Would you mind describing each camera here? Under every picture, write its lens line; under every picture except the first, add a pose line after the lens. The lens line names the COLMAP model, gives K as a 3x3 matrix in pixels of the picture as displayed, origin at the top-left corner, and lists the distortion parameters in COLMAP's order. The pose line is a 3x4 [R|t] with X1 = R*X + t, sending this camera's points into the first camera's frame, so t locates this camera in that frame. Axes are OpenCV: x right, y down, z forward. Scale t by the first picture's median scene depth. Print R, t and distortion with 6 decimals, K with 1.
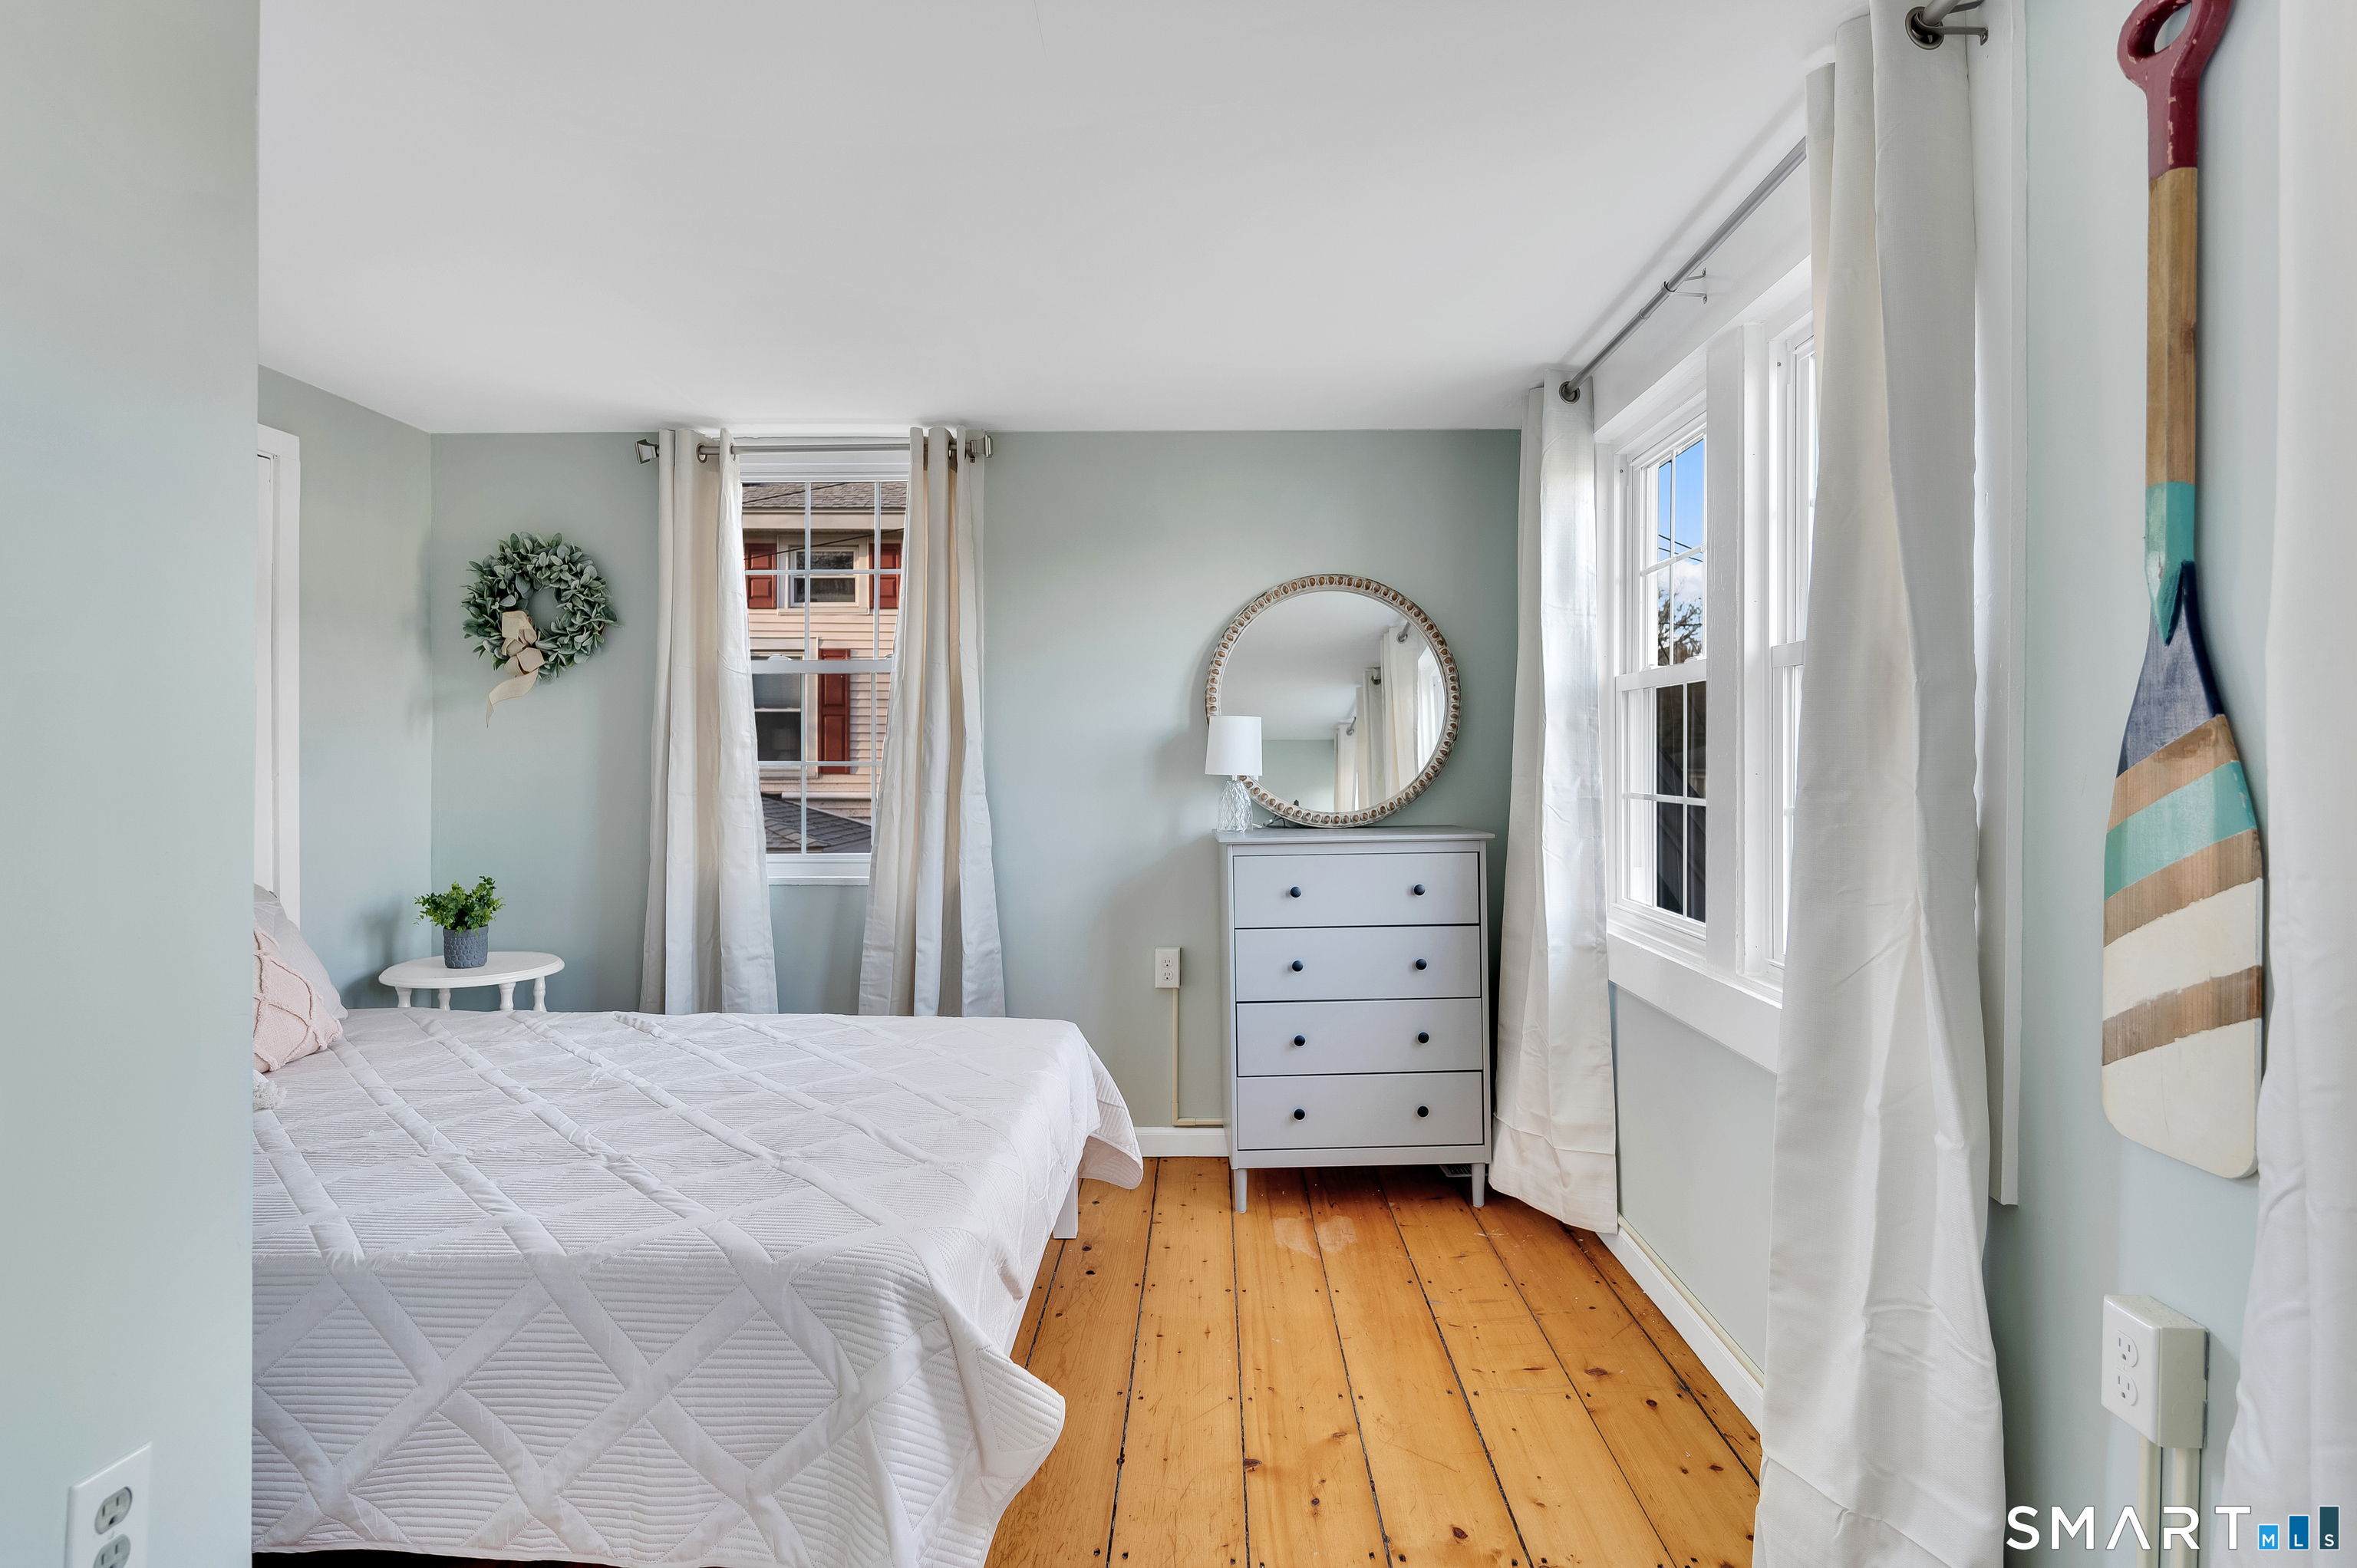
lens RADIAL K [[1276.2, 0, 1192.5], [0, 1276.2, 753.4], [0, 0, 1]] dist [0.005137, 0.001212]
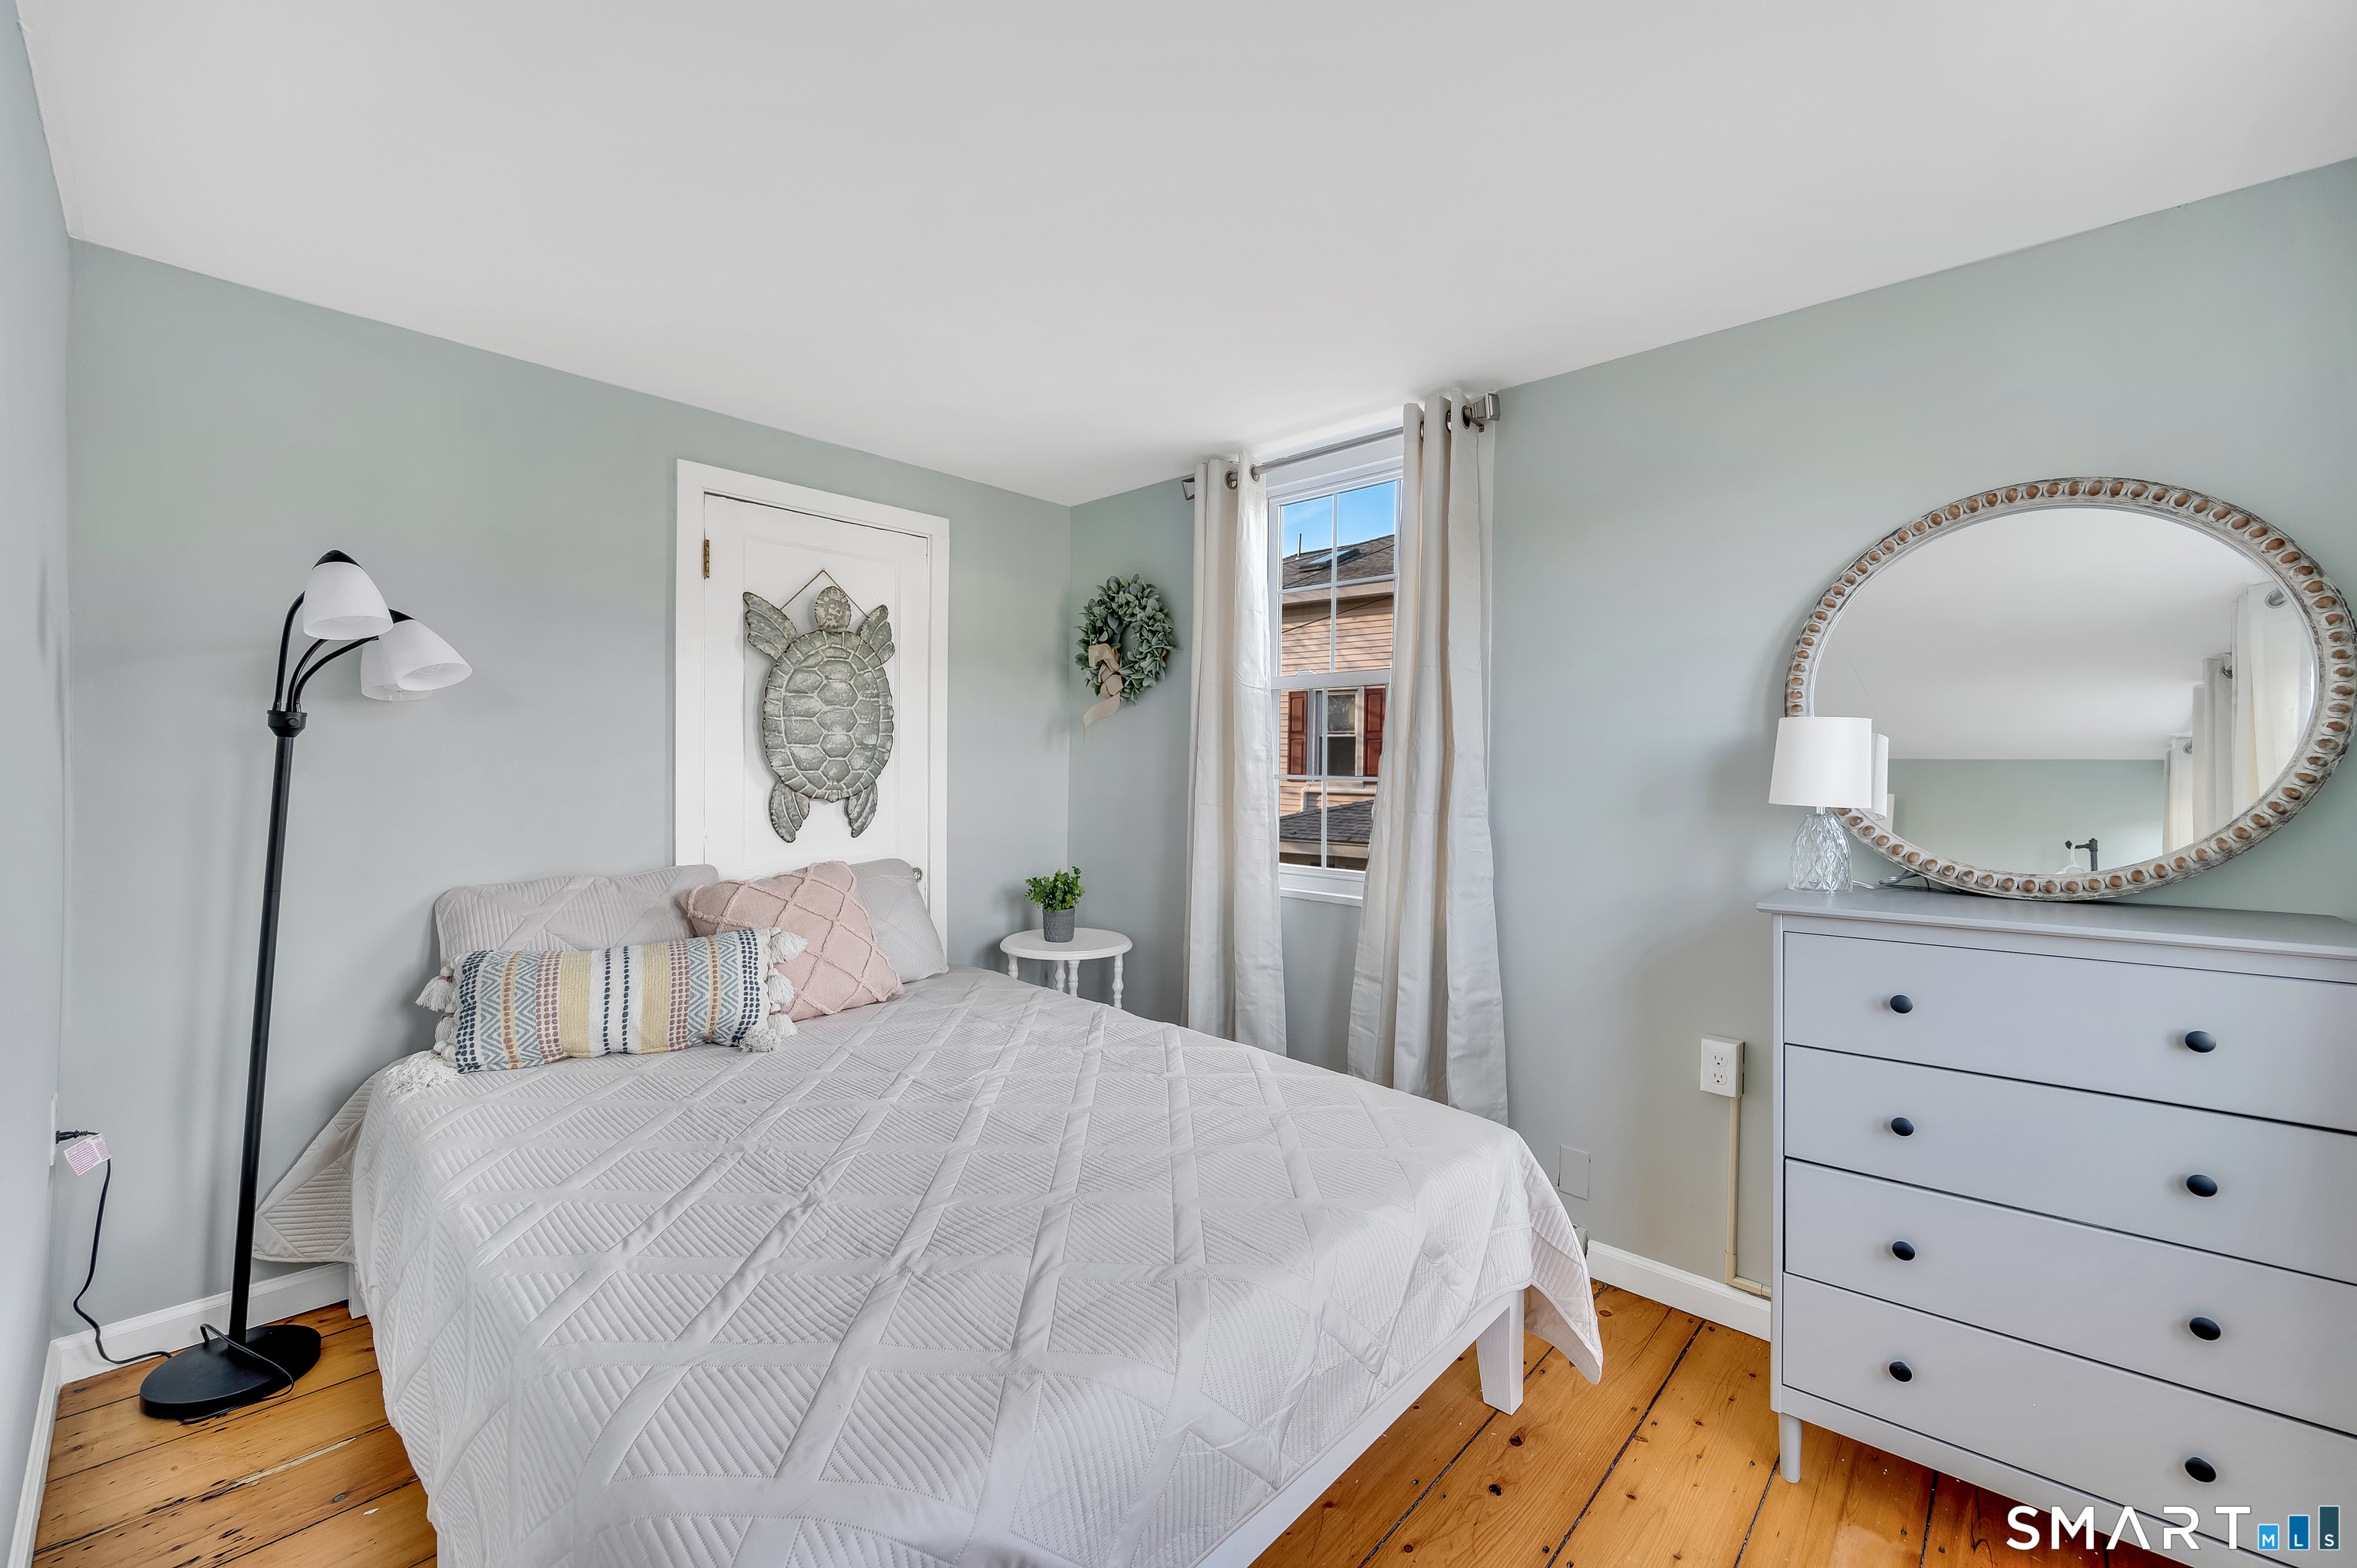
lens RADIAL K [[961.2, 0, 1174.0], [0, 961.2, 777.5], [0, 0, 1]] dist [0.000414, 0.000510]
pose [[0.741015, 0.017530, -0.671260, 0.116129], [-0.013074, 0.999846, 0.011679, 0.000580], [0.671362, 0.000122, 0.741130, 0.387032]]
